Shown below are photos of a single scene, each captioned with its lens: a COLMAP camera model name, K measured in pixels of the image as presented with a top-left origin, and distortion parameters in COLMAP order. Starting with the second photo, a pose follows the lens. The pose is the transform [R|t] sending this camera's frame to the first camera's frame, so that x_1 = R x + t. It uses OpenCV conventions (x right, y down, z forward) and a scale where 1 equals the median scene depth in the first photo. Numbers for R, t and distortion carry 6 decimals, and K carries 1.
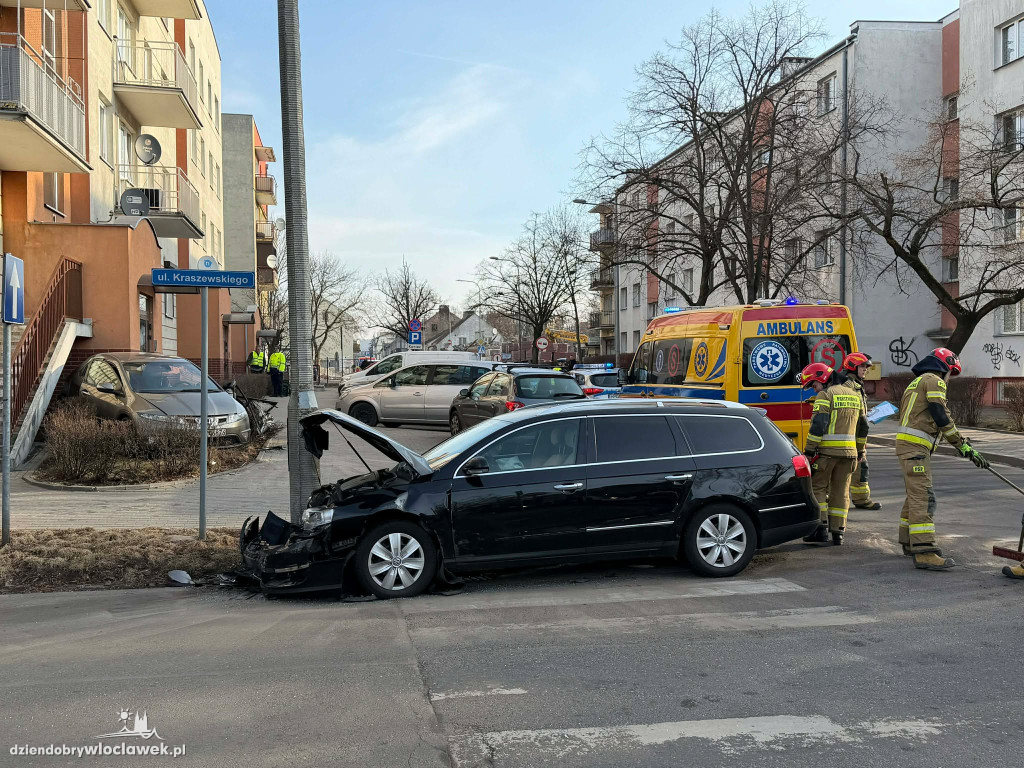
lens RADIAL K [[999.1, 0, 512.0], [0, 999.1, 384.0], [0, 0, 1]] dist [0.197291, -0.448857]
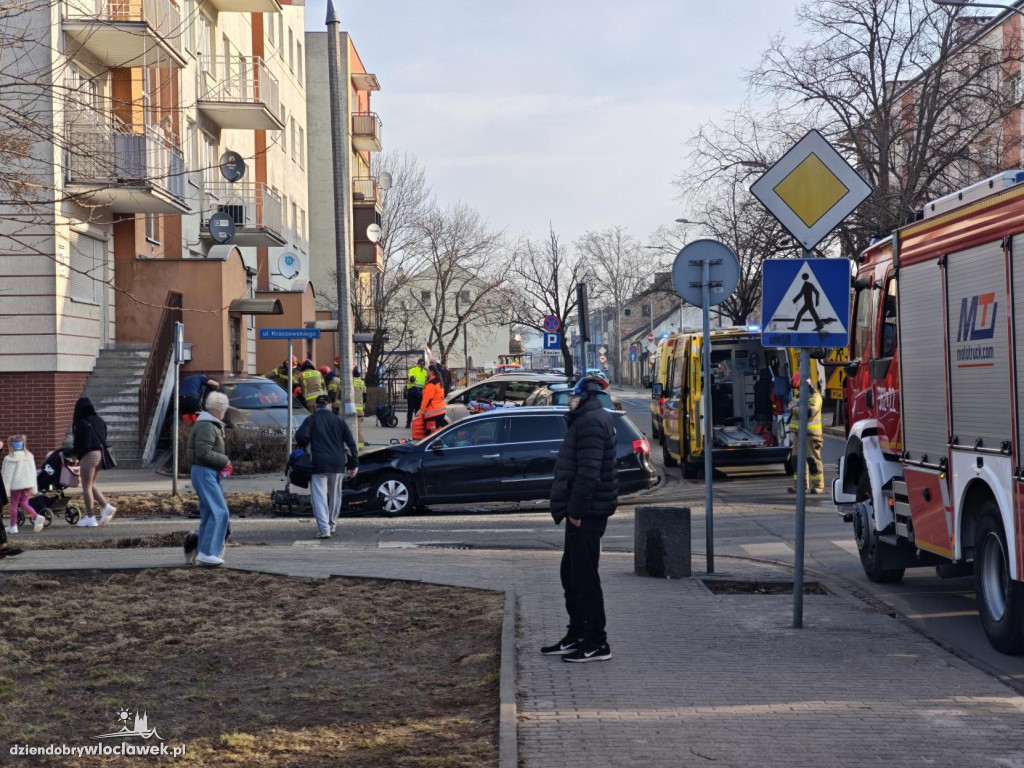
lens RADIAL K [[1842.2, 0, 517.5], [0, 1842.2, 365.2], [0, 0, 1]] dist [0.275930, -0.187832]
pose [[0.986009, -0.008717, -0.166465, 0.219188], [0.005080, 0.999739, -0.022260, 0.005424], [0.166616, 0.021103, 0.985796, -0.741980]]
